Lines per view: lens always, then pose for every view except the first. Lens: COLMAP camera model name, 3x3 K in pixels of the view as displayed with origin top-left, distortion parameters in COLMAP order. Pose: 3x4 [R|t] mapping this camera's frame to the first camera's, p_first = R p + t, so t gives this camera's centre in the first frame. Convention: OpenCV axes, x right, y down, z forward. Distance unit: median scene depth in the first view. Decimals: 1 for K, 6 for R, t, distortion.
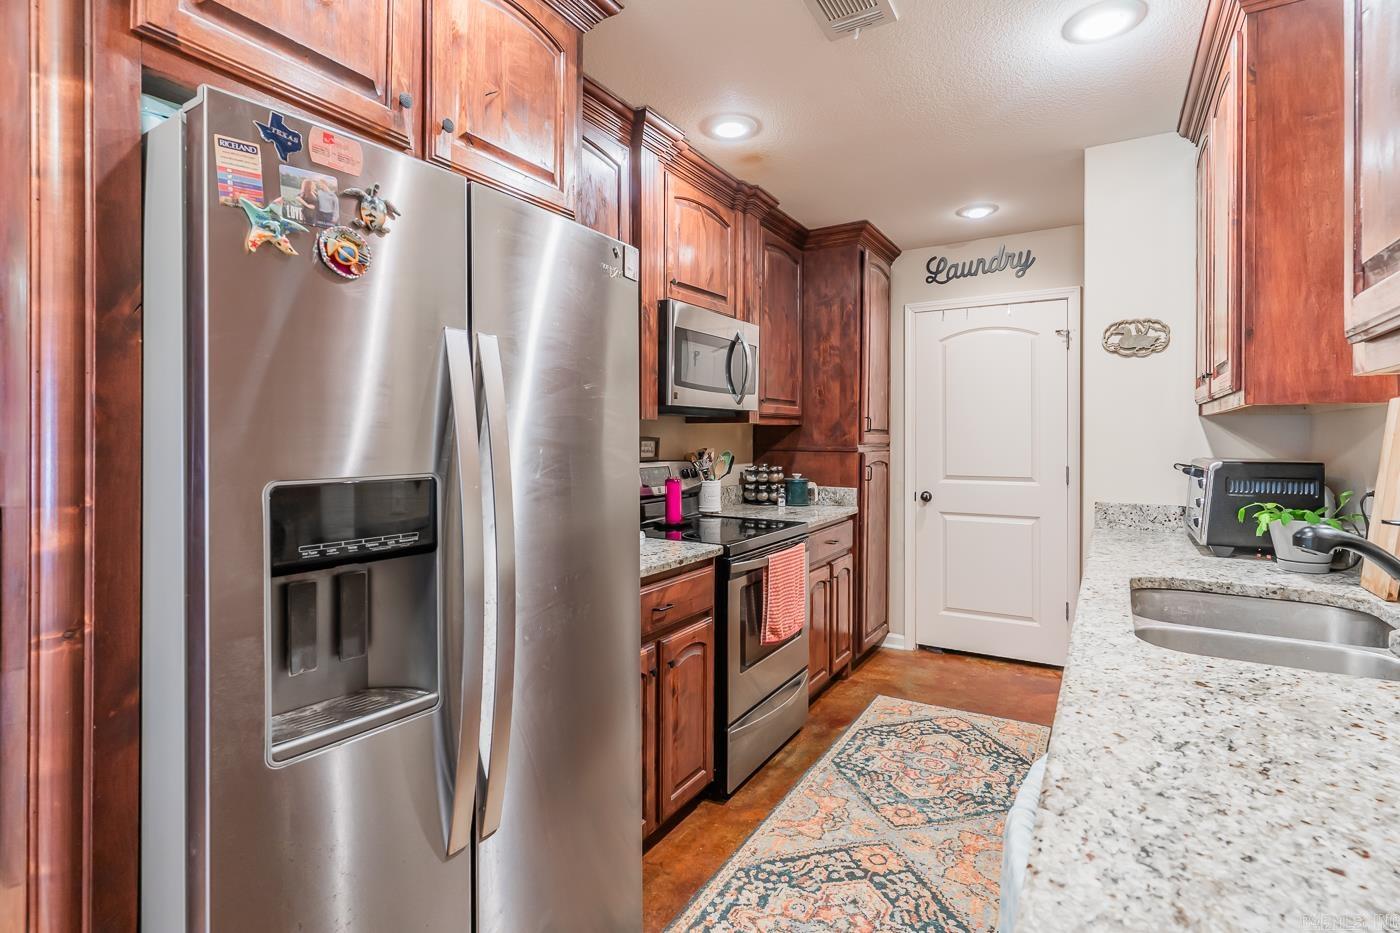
lens RADIAL K [[680.1, 0, 696.1], [0, 680.1, 435.3], [0, 0, 1]] dist [0.002852, 0.000247]
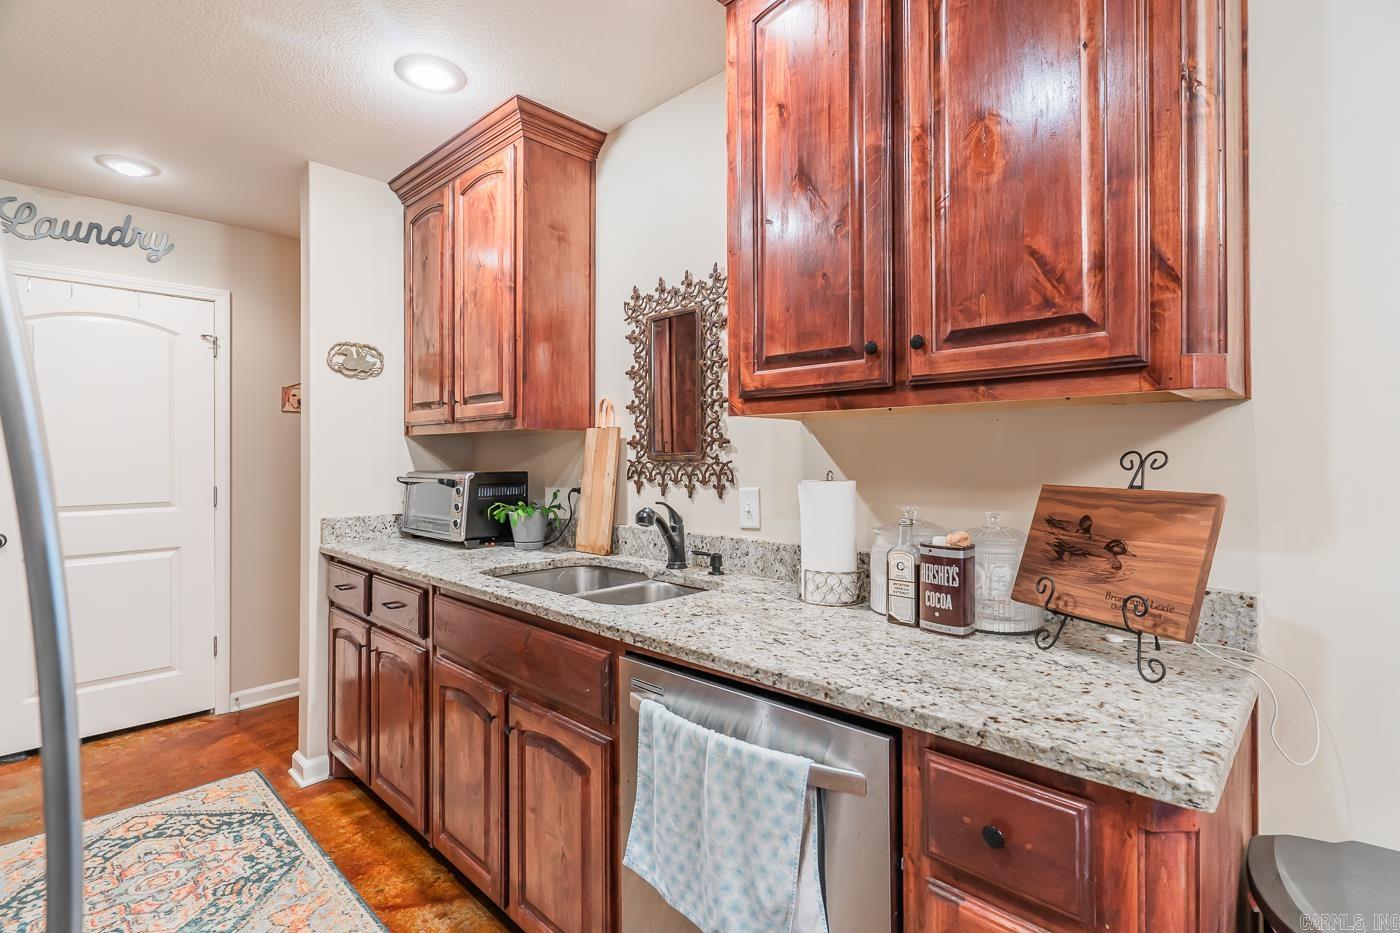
lens RADIAL K [[675.2, 0, 696.9], [0, 675.2, 449.4], [0, 0, 1]] dist [-0.000365, 0.000344]
pose [[0.222980, 0.006192, 0.974803, -0.267653], [-0.000228, 0.999980, -0.006300, 0.002762], [-0.974823, 0.001183, 0.222977, 0.247531]]
